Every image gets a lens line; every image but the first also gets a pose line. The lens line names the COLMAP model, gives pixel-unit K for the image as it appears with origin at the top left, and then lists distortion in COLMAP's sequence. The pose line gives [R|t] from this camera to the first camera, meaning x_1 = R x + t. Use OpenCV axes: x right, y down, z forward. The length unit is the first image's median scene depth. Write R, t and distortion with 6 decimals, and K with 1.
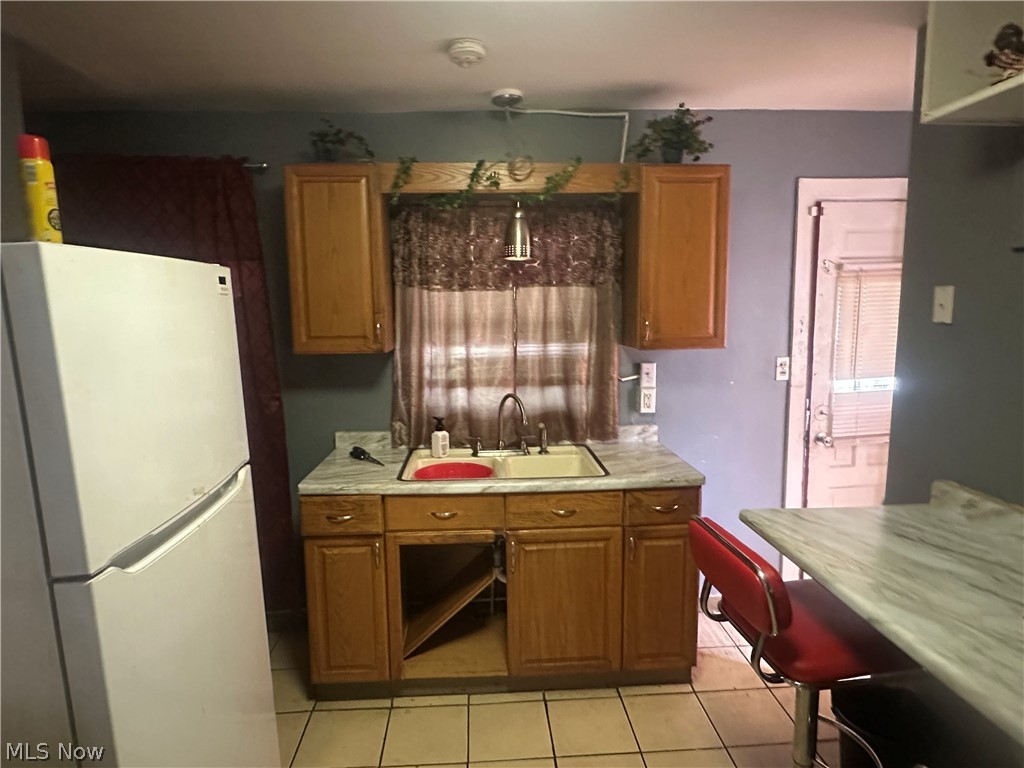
lens RADIAL K [[604.2, 0, 512.0], [0, 604.2, 384.0], [0, 0, 1]] dist [0.001716, 0.001500]
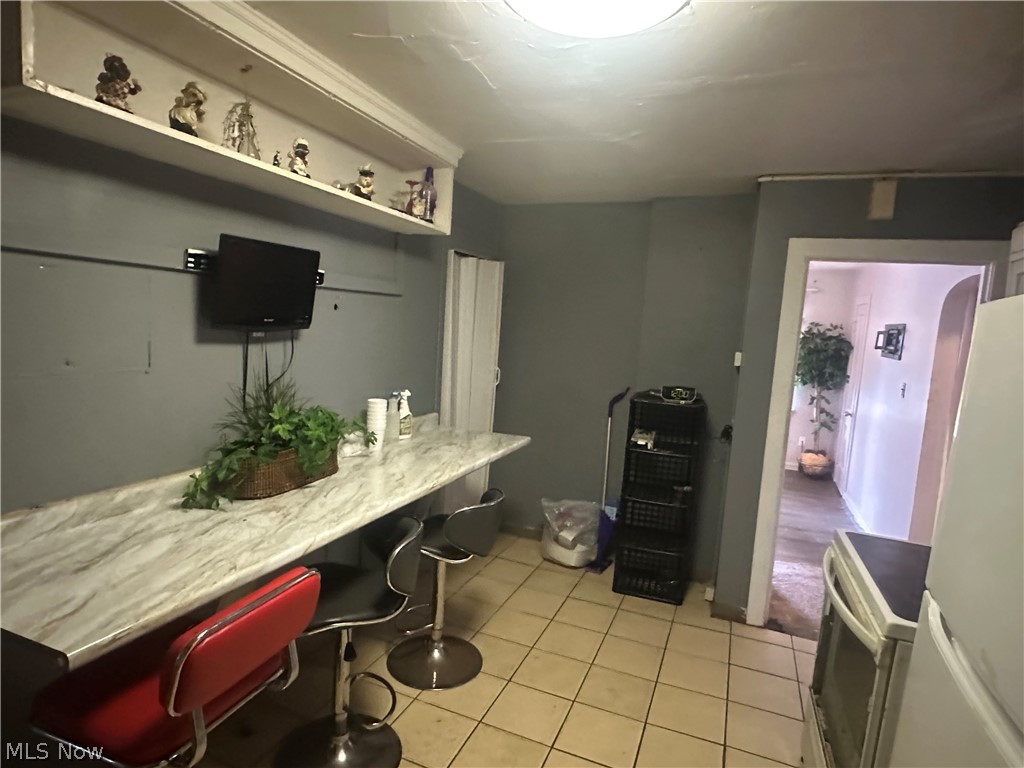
lens RADIAL K [[568.0, 0, 512.0], [0, 568.0, 384.0], [0, 0, 1]] dist [-0.004961, 0.000548]
pose [[-0.901190, -0.086611, 0.424683, -0.163084], [0.009073, 0.975846, 0.218271, -0.122217], [-0.433330, 0.200556, -0.878637, 0.905182]]
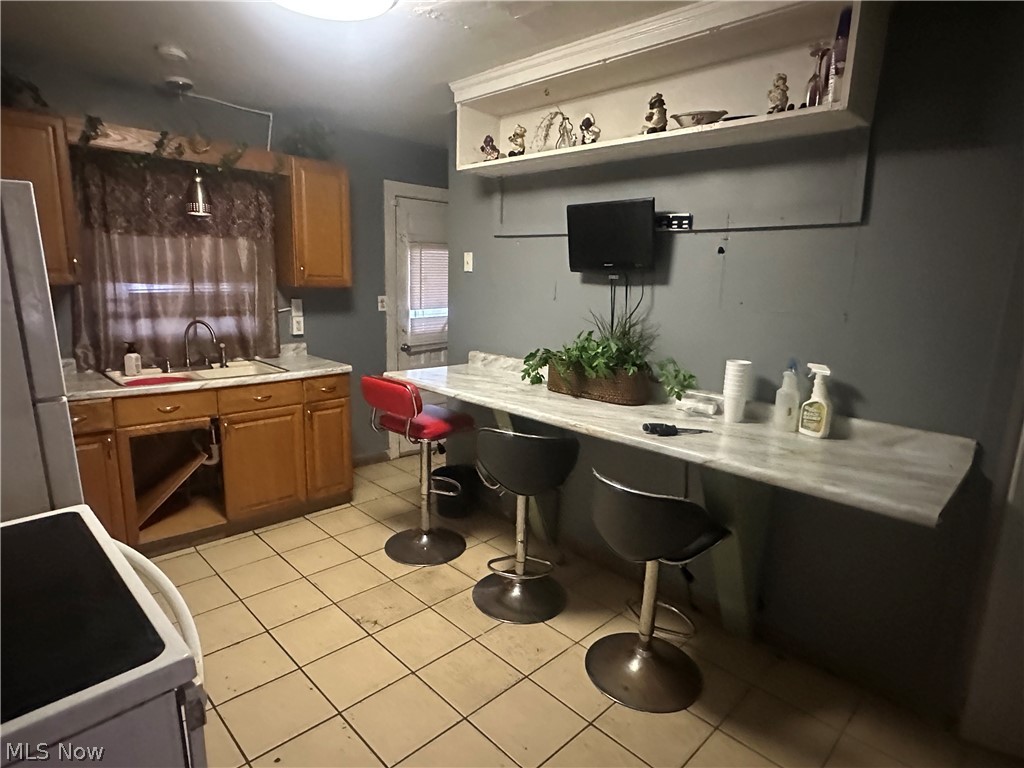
lens RADIAL K [[568.0, 0, 512.0], [0, 568.0, 384.0], [0, 0, 1]] dist [-0.004961, 0.000548]
pose [[0.749877, -0.091227, 0.655258, -0.316936], [0.049428, 0.995404, 0.082017, 0.088851], [-0.659729, -0.029114, 0.750940, -0.365336]]
